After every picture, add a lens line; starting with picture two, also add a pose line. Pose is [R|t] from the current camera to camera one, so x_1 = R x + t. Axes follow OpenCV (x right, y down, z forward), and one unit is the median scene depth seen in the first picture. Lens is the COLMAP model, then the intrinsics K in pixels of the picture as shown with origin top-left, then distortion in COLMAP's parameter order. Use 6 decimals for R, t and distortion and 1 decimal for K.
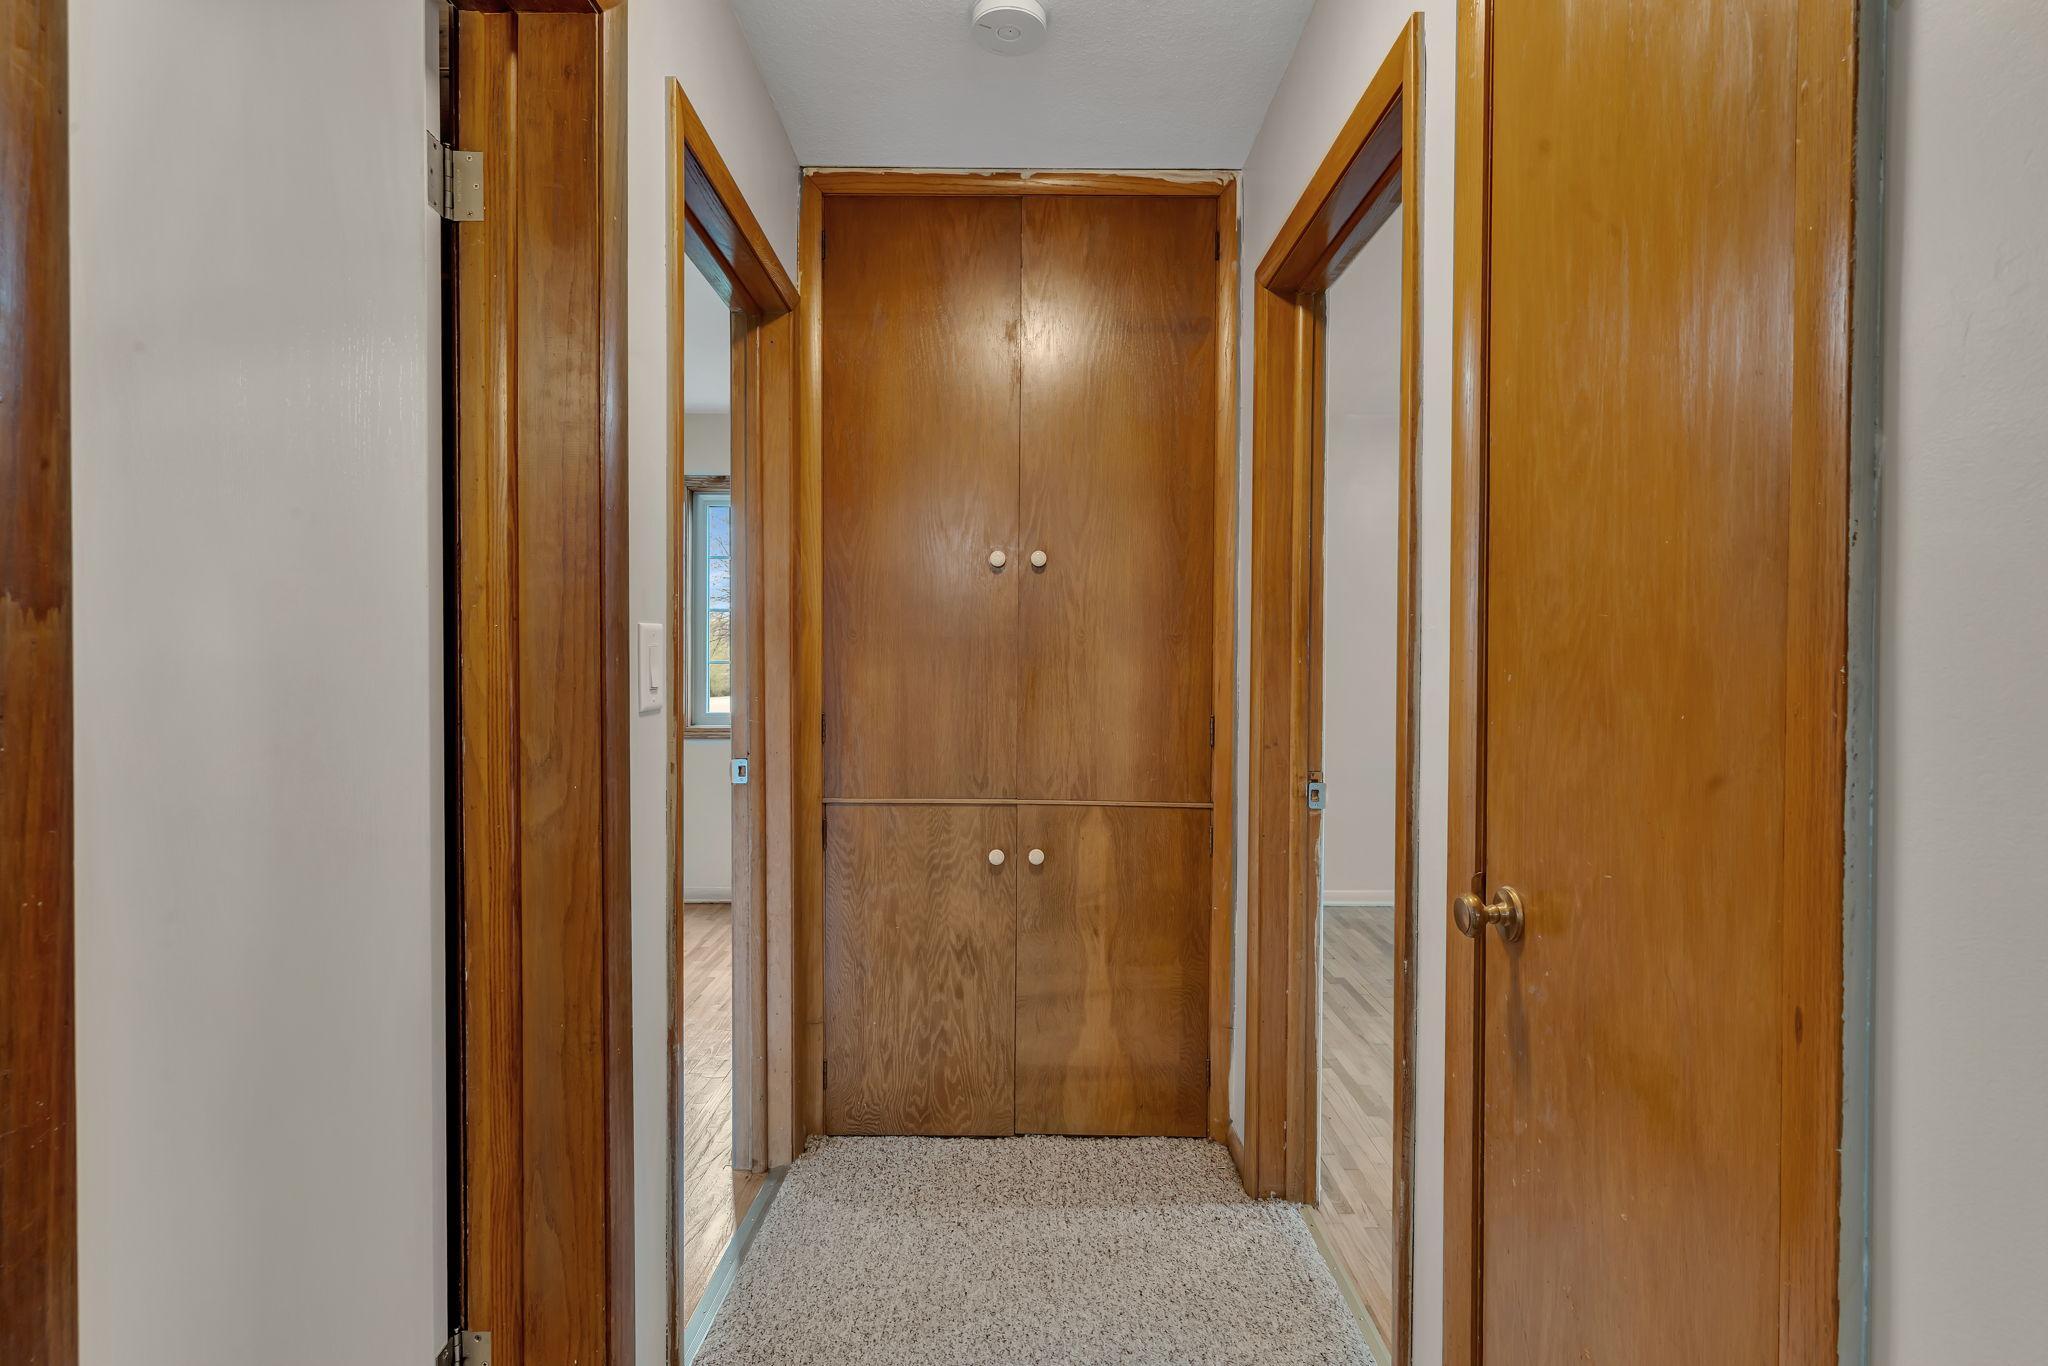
lens RADIAL K [[965.0, 0, 1013.6], [0, 965.0, 689.9], [0, 0, 1]] dist [0.001006, 0.000192]
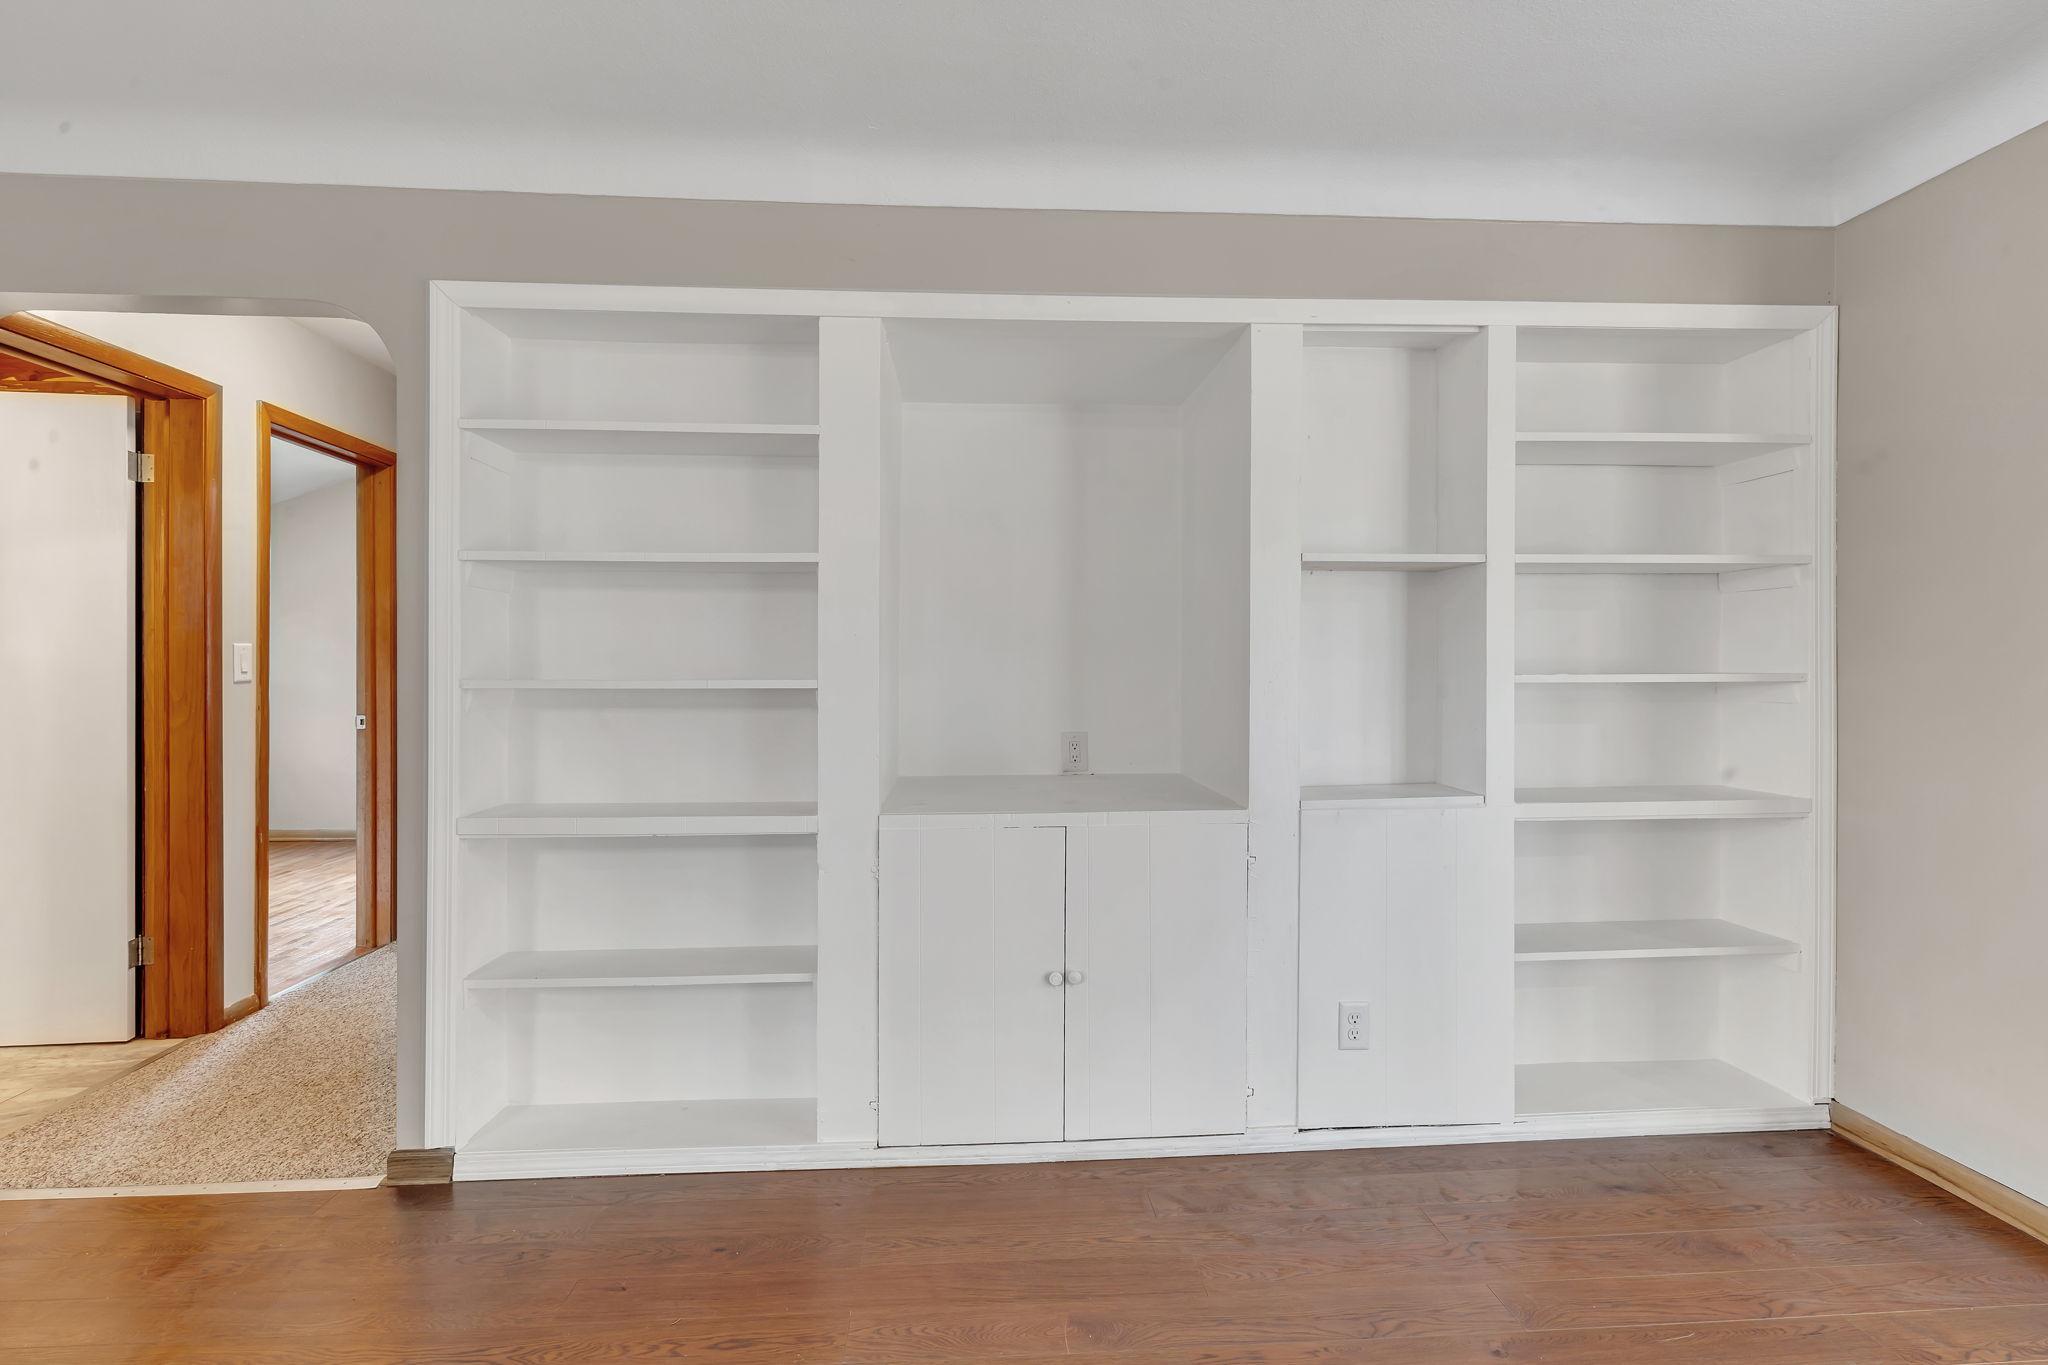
lens RADIAL K [[979.5, 0, 1028.0], [0, 979.5, 682.0], [0, 0, 1]] dist [0.000127, 0.000453]
pose [[0.996734, 0.003091, 0.080692, 1.457398], [-0.002365, 0.999956, -0.009081, 0.042638], [-0.080717, 0.008860, 0.996698, -1.651702]]
